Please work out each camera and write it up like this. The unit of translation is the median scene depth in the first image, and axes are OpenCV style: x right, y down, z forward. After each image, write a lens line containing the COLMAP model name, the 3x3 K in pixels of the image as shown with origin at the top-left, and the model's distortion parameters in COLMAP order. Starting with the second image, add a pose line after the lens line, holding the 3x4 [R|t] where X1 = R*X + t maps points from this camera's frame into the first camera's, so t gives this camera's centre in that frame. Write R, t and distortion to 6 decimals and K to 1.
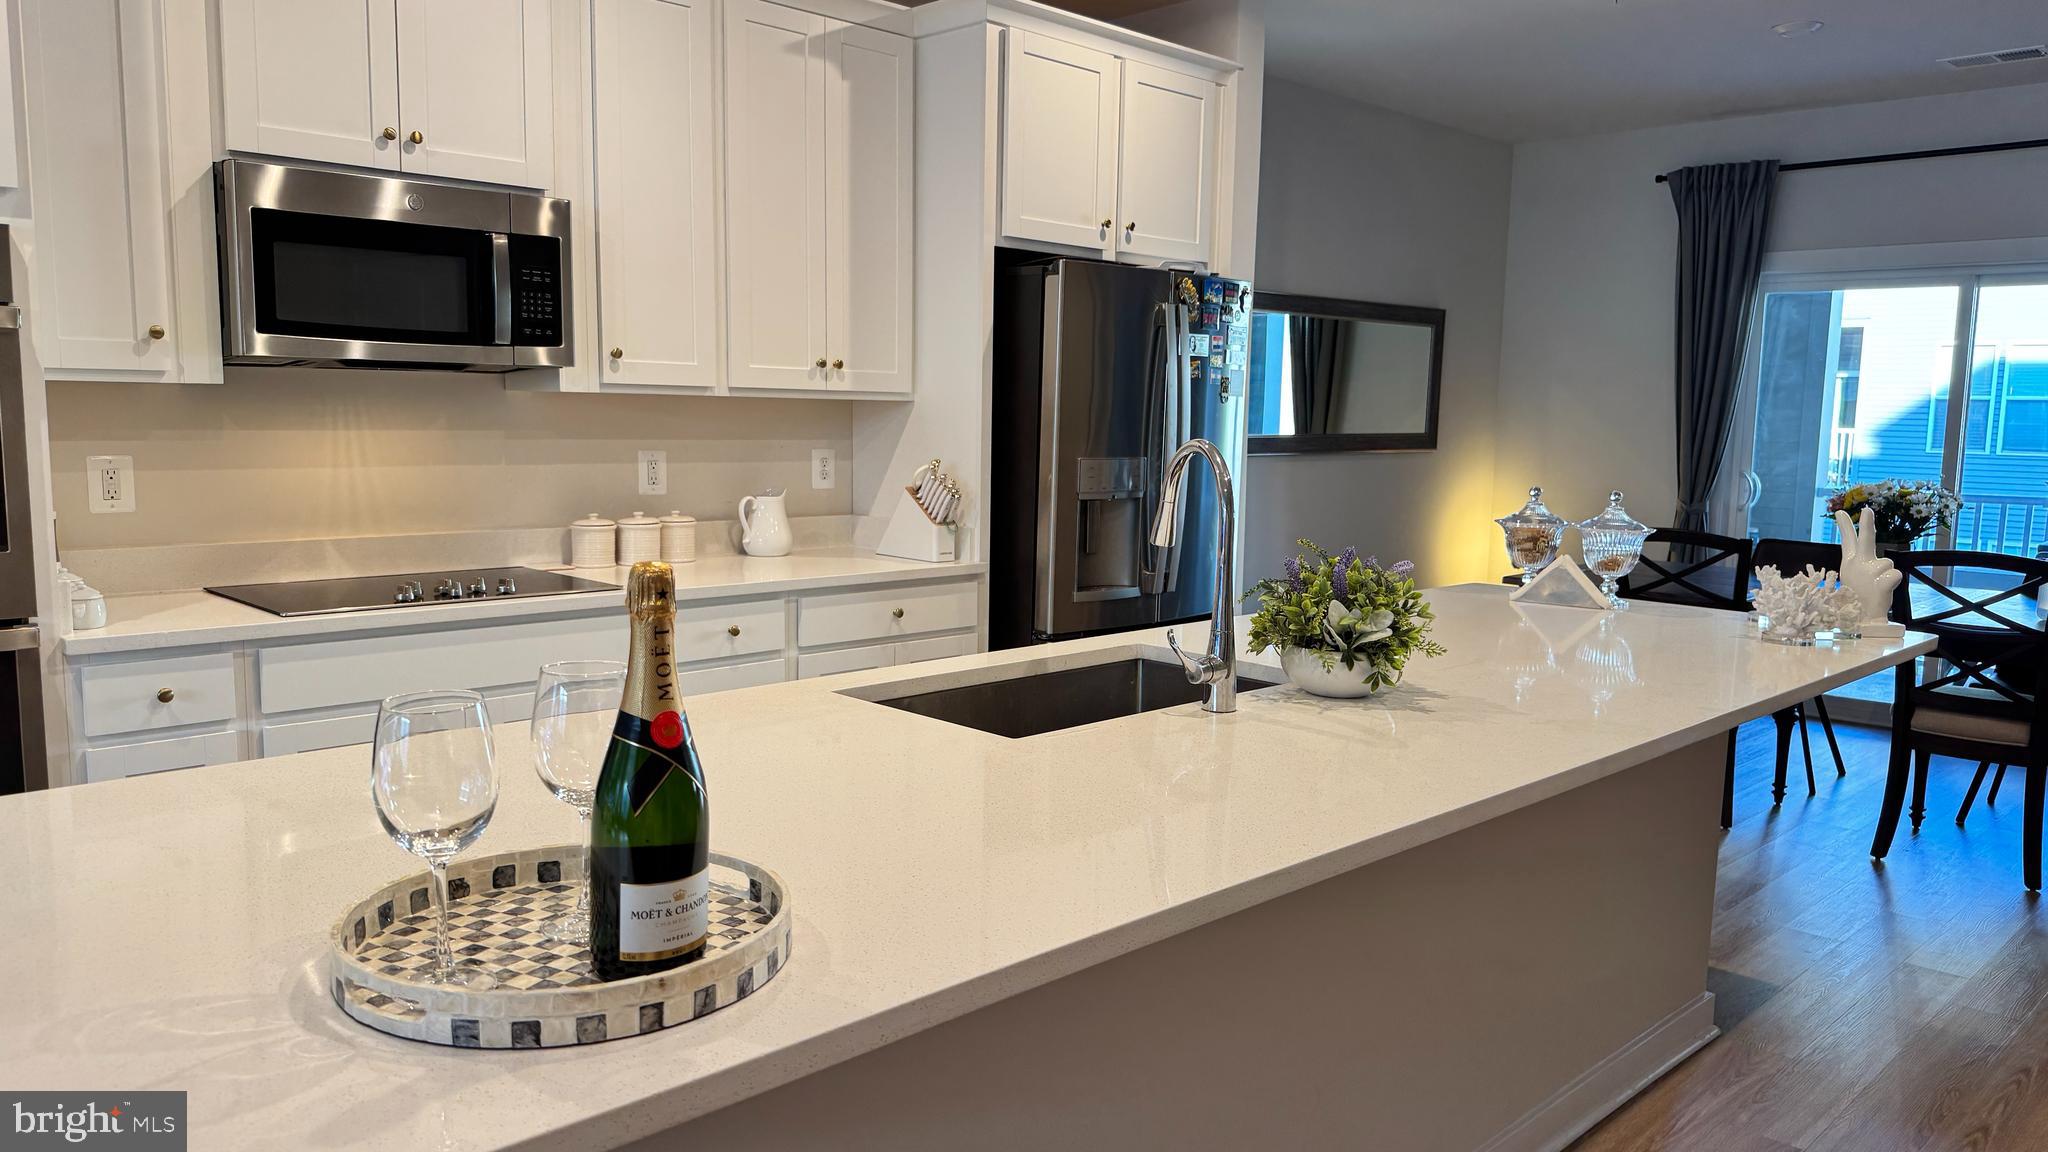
lens RADIAL K [[1451.4, 0, 1024.0], [0, 1451.4, 576.0], [0, 0, 1]] dist [0.038833, -0.095282]
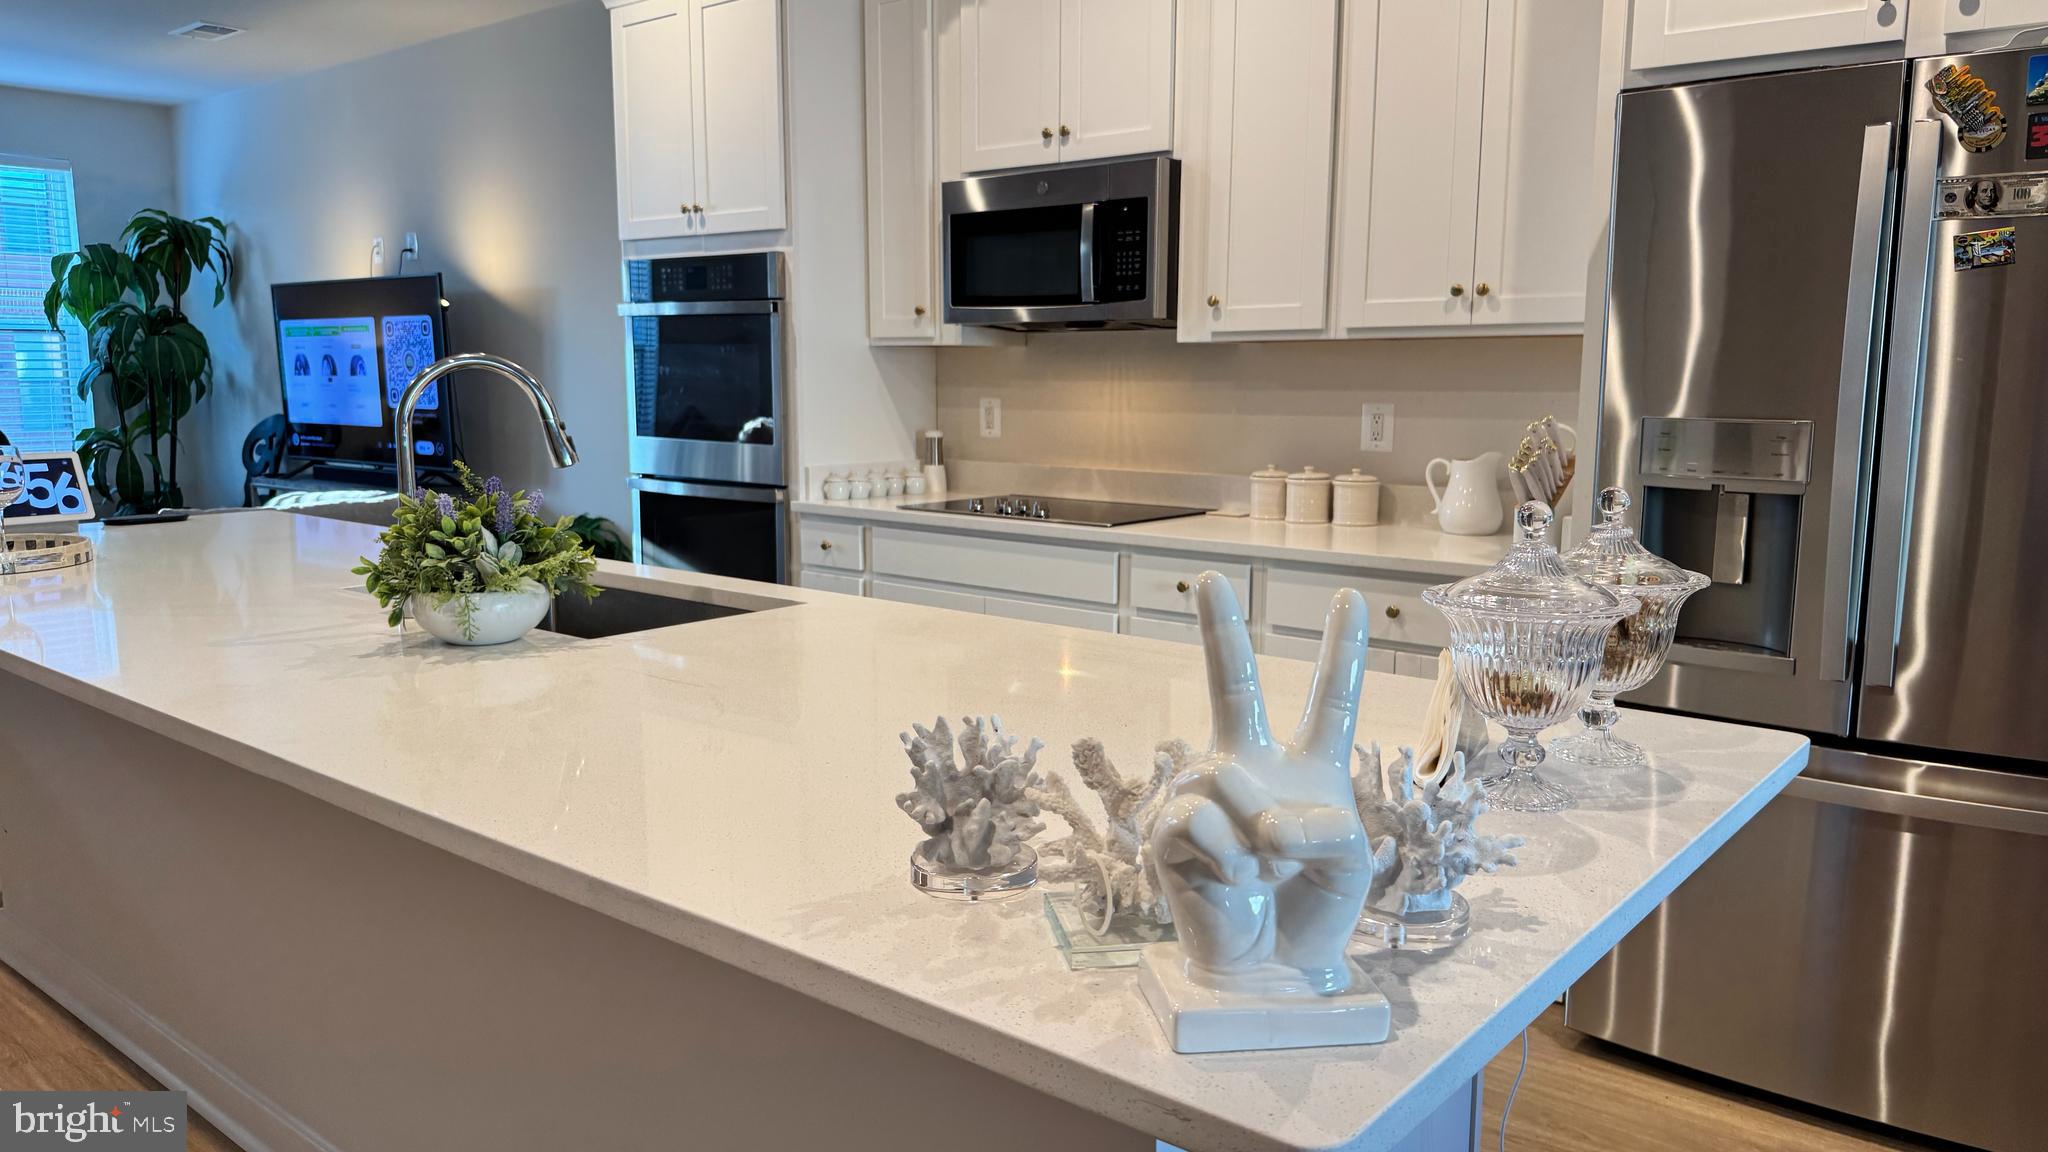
lens RADIAL K [[1387.6, 0, 1024.0], [0, 1387.6, 576.0], [0, 0, 1]] dist [0.143206, -0.000233]
pose [[0.097542, 0.125252, -0.987318, 0.700997], [-0.115207, 0.986801, 0.113805, -0.061976], [0.988541, 0.102645, 0.110685, 0.800709]]
